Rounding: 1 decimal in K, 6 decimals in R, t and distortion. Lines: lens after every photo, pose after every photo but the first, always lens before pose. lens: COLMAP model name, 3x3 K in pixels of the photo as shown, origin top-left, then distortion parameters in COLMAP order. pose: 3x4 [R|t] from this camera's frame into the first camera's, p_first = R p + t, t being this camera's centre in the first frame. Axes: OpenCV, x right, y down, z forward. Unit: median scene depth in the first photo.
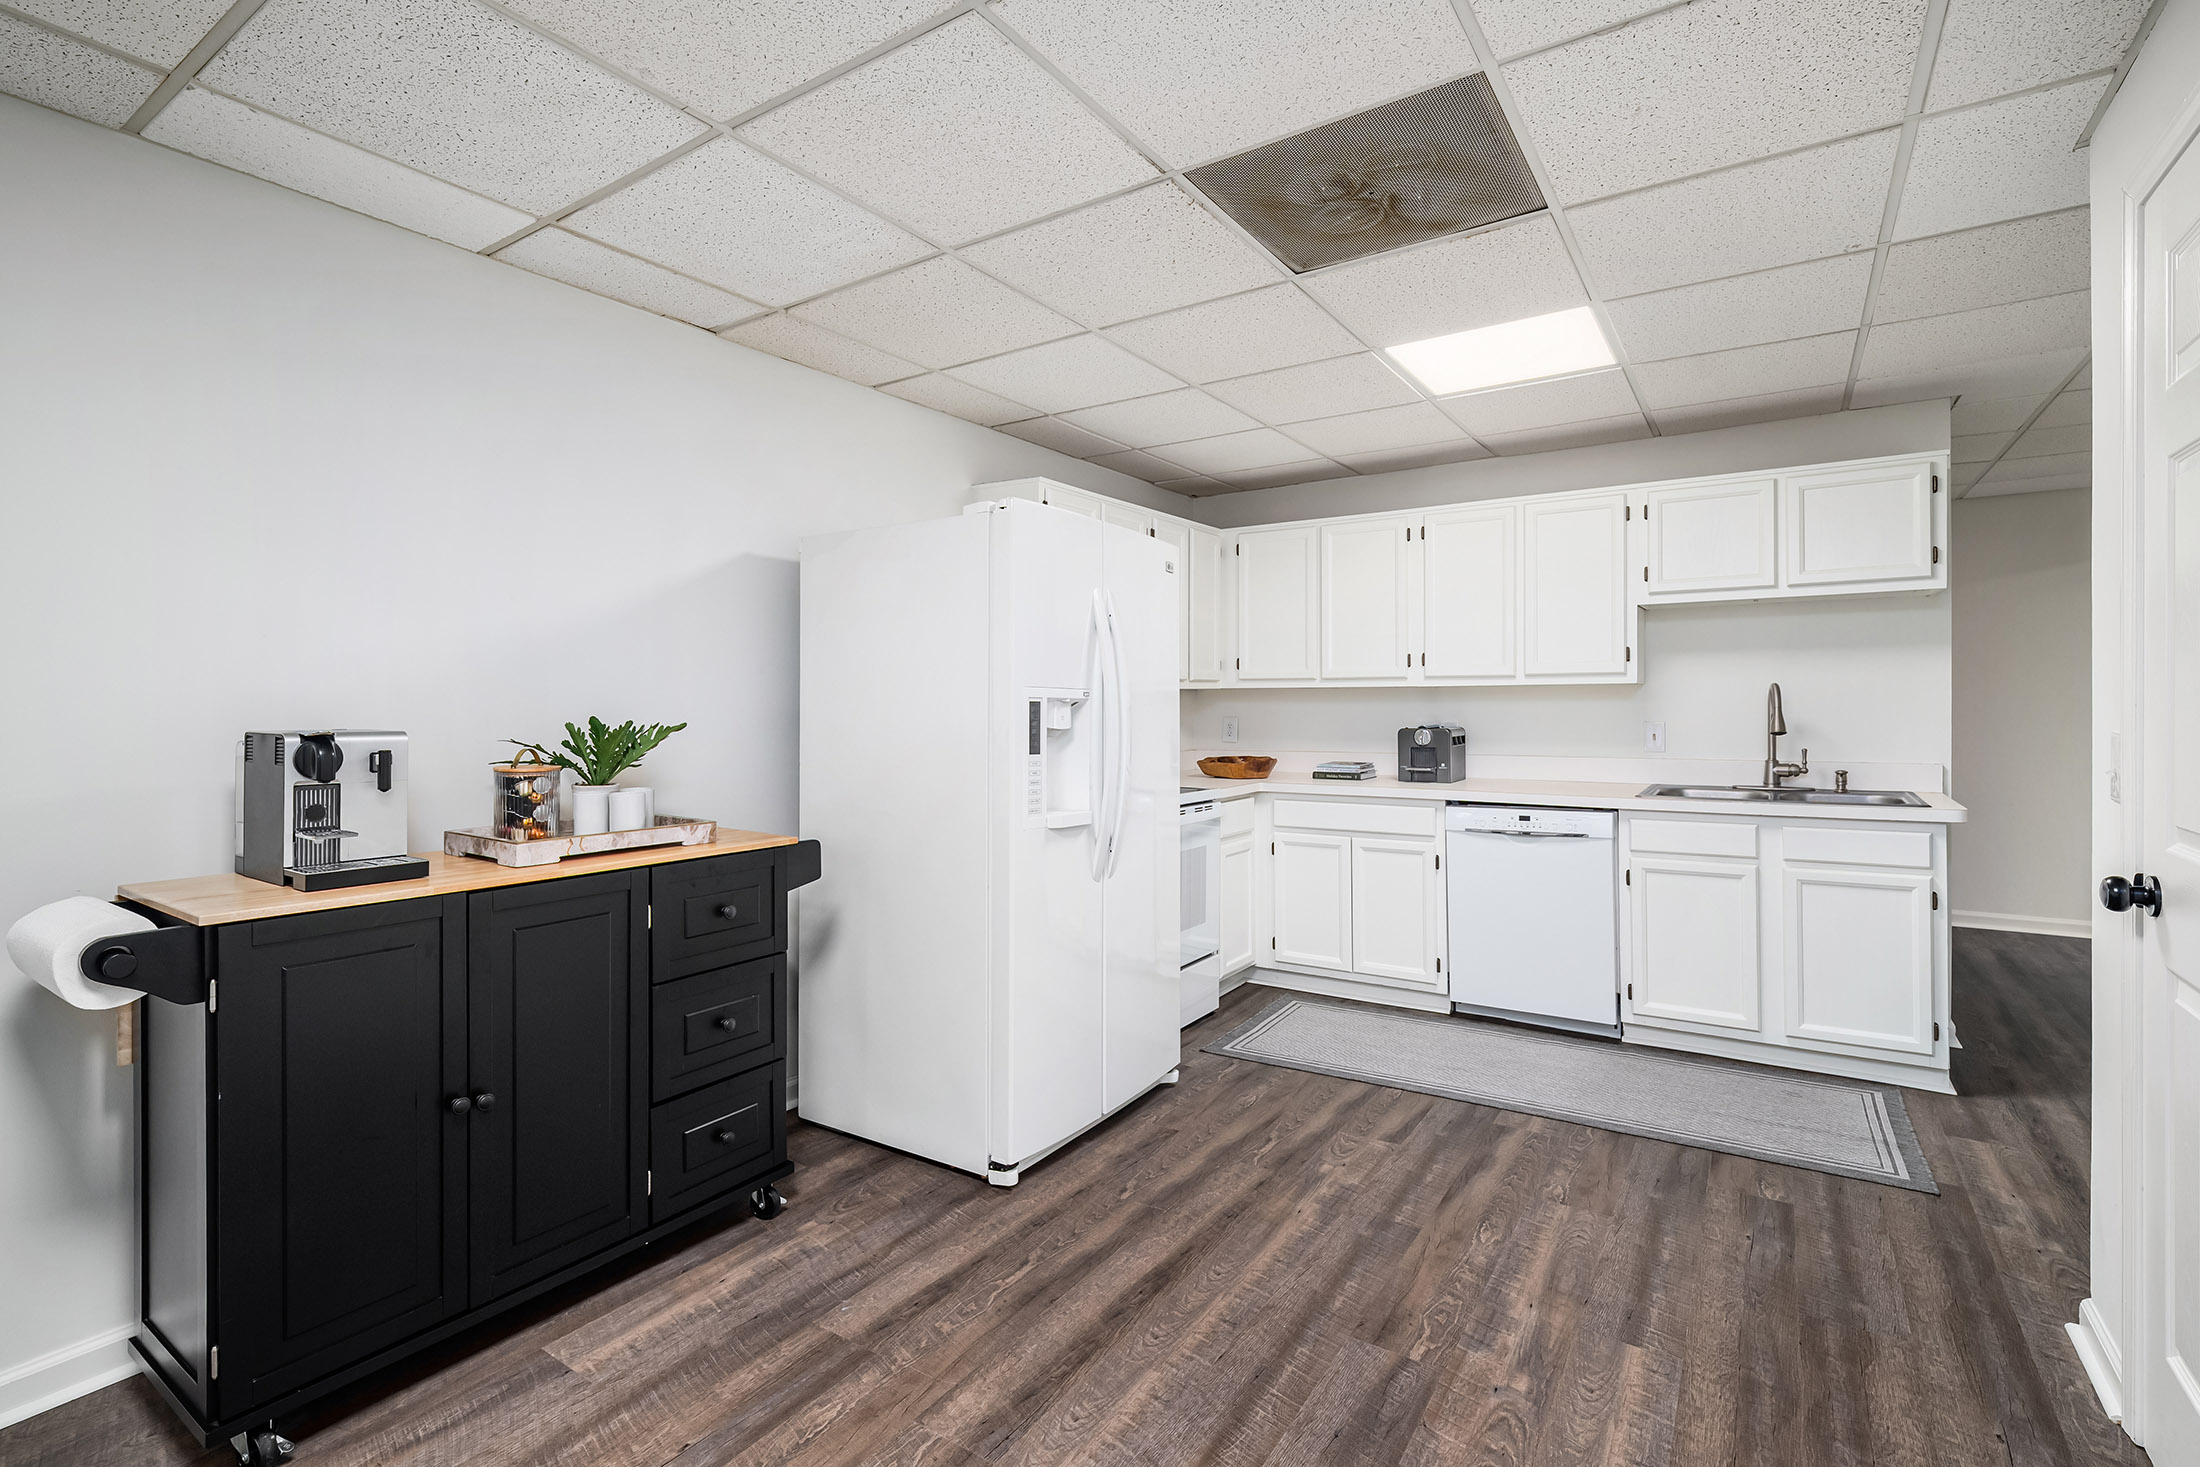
lens RADIAL K [[1017.9, 0, 1093.5], [0, 1017.9, 700.7], [0, 0, 1]] dist [0.009729, -0.000218]
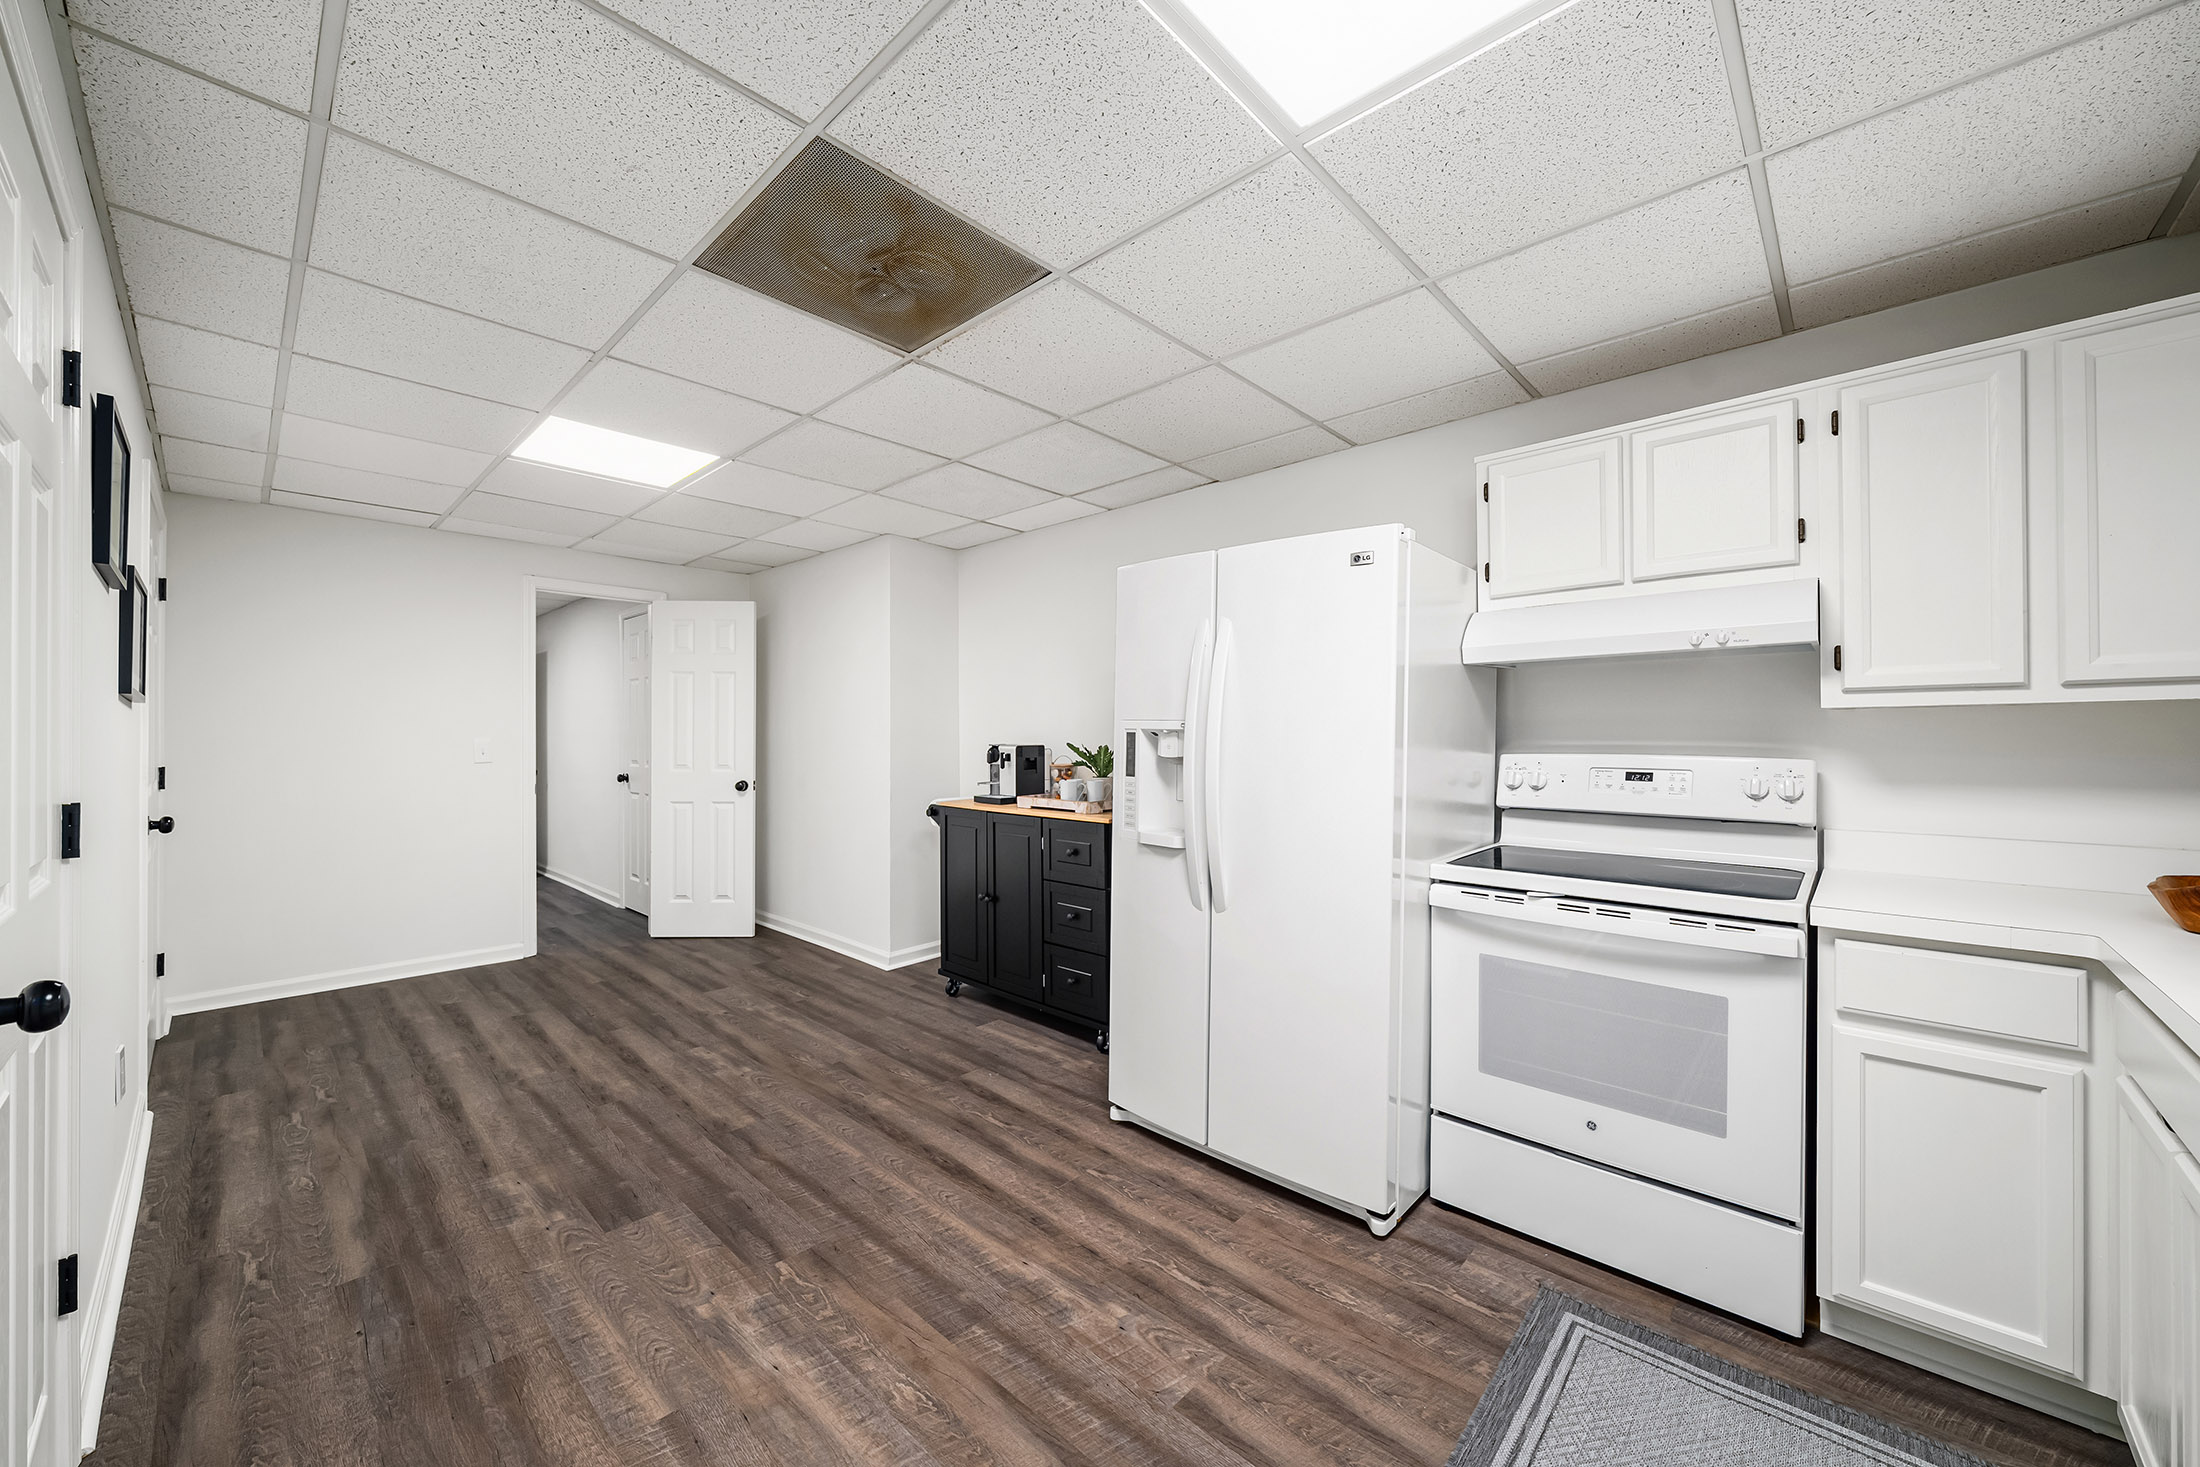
lens RADIAL K [[815.1, 0, 1101.8], [0, 815.1, 730.7], [0, 0, 1]] dist [-0.001610, 0.000070]
pose [[-0.157703, -0.004308, -0.987477, 1.081031], [-0.000024, 0.999991, -0.004359, 0.004579], [0.987487, -0.000664, -0.157702, 1.359663]]
